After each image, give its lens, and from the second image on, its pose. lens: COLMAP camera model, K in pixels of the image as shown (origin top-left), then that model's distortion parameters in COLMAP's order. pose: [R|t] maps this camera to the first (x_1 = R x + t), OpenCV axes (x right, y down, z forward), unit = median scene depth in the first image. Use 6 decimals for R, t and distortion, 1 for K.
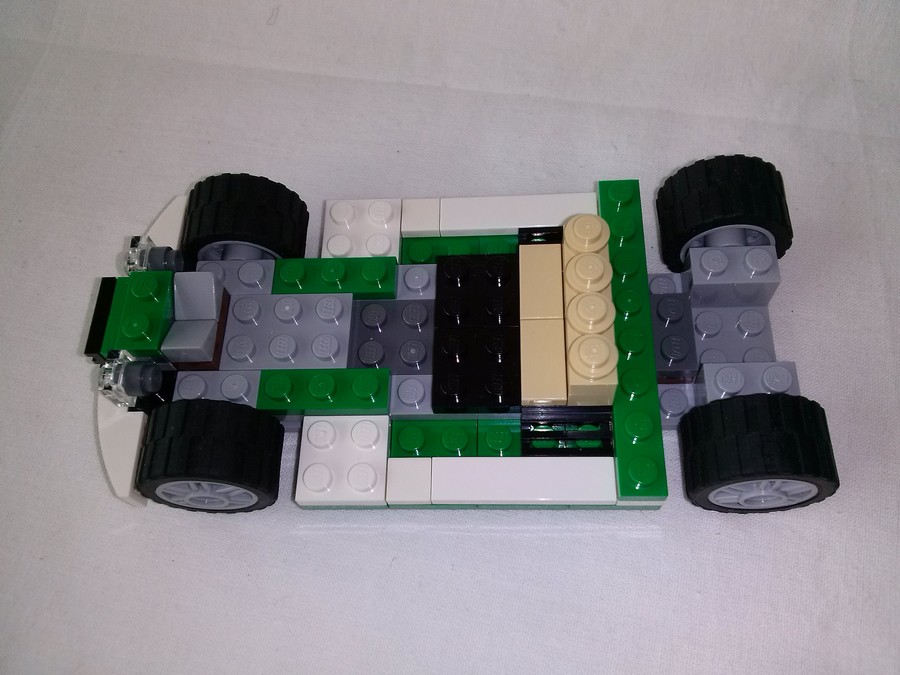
lens RADIAL K [[816.9, 0, 461.5], [0, 816.9, 344.3], [0, 0, 1]] dist [0.085811, -0.367899]
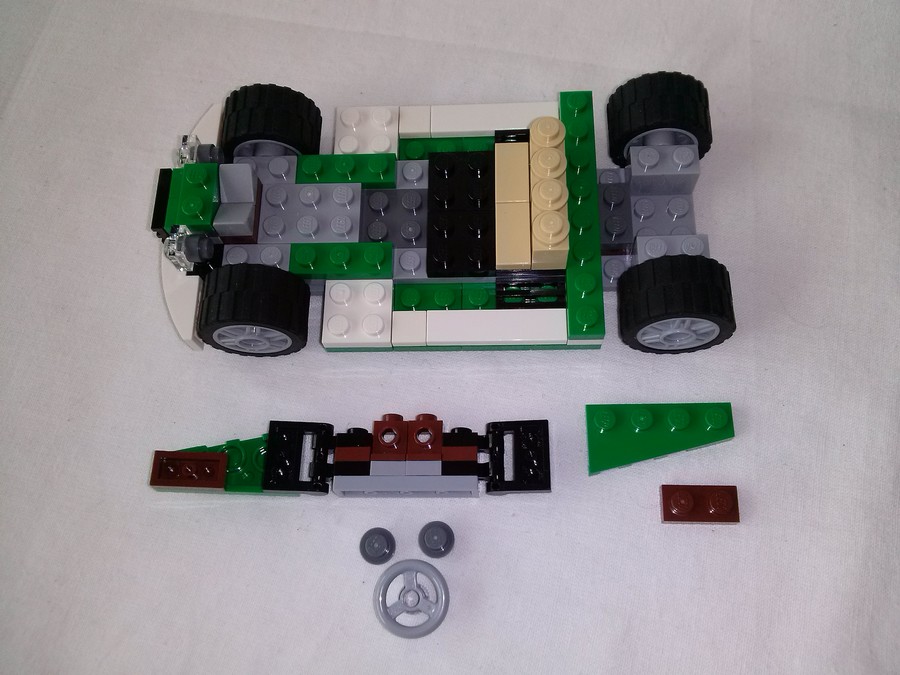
lens RADIAL K [[816.9, 0, 461.5], [0, 816.9, 344.3], [0, 0, 1]] dist [0.085811, -0.367899]
pose [[0.999642, -0.002711, 0.026607, -0.014958], [0.000200, 0.995578, 0.093933, 0.066962], [-0.026744, -0.093894, 0.995223, -0.277746]]
